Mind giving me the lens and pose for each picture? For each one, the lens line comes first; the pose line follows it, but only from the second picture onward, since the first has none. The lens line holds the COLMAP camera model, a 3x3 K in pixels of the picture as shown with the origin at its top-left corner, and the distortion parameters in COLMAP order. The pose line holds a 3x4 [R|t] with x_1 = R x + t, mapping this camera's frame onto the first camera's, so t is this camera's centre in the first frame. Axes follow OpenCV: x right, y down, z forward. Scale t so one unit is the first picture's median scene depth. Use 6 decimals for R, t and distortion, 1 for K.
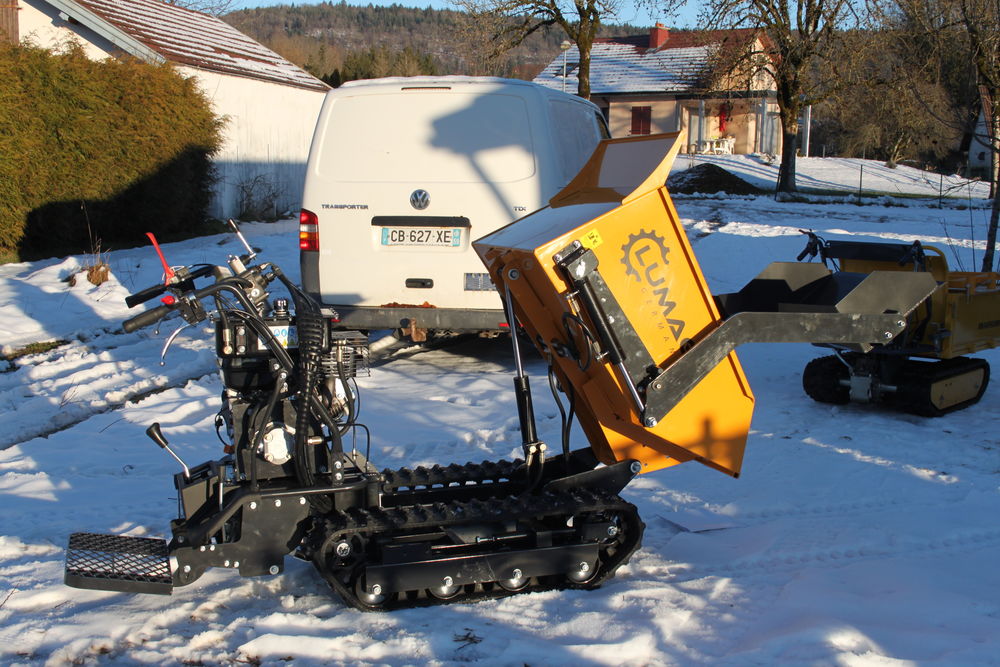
lens RADIAL K [[1366.0, 0, 500.0], [0, 1366.0, 333.5], [0, 0, 1]] dist [-0.057272, 0.103461]
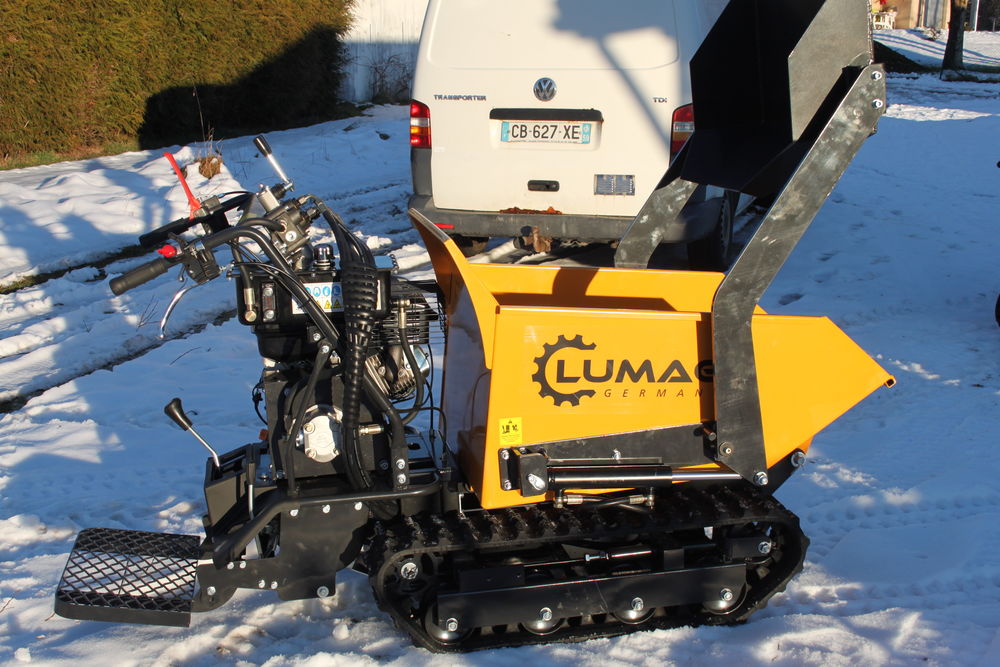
lens RADIAL K [[1366.0, 0, 500.0], [0, 1366.0, 333.5], [0, 0, 1]] dist [-0.057272, 0.103461]
pose [[0.994398, 0.014603, -0.104683, 0.012567], [-0.005282, 0.996038, 0.088771, -0.038238], [0.105565, -0.087720, 0.990536, 0.229323]]
